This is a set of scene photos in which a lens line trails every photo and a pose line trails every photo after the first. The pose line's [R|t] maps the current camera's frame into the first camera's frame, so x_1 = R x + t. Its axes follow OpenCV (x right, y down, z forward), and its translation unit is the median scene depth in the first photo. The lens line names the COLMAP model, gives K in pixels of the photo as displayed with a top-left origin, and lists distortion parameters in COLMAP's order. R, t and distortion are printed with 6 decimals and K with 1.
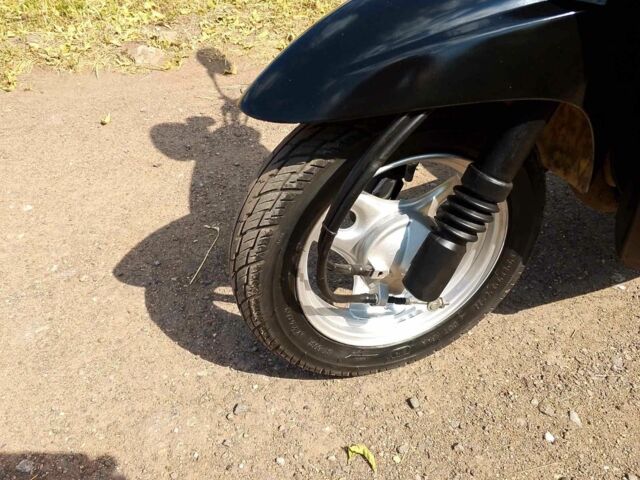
lens RADIAL K [[525.2, 0, 318.8], [0, 525.2, 240.1], [0, 0, 1]] dist [-0.003303, -0.012320]
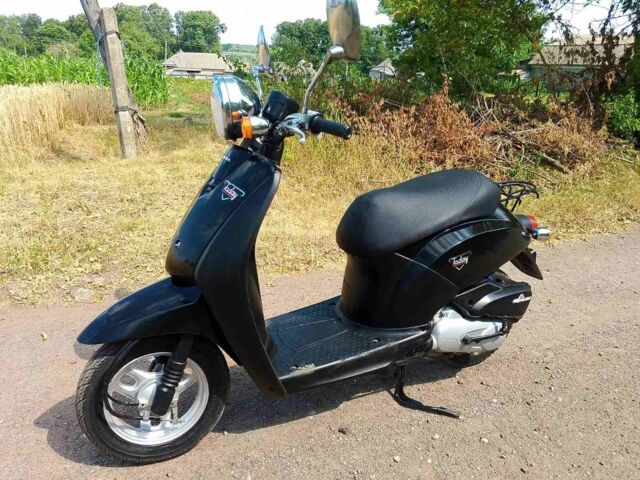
lens RADIAL K [[525.2, 0, 321.7], [0, 525.2, 239.9], [0, 0, 1]] dist [-0.003303, -0.012320]
pose [[0.998292, -0.033925, 0.047554, 0.586757], [0.048538, 0.934685, -0.352148, 0.168295], [-0.032501, 0.353855, 0.934736, -1.037581]]
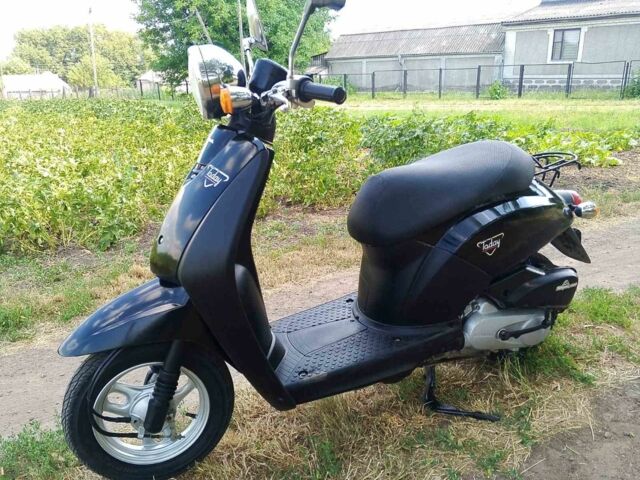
lens RADIAL K [[525.2, 0, 319.4], [0, 525.2, 241.3], [0, 0, 1]] dist [-0.003303, -0.012320]
pose [[0.996093, -0.083156, -0.029735, 0.686130], [0.067762, 0.935596, -0.346509, 0.119838], [0.056634, 0.343140, 0.937575, -0.836223]]
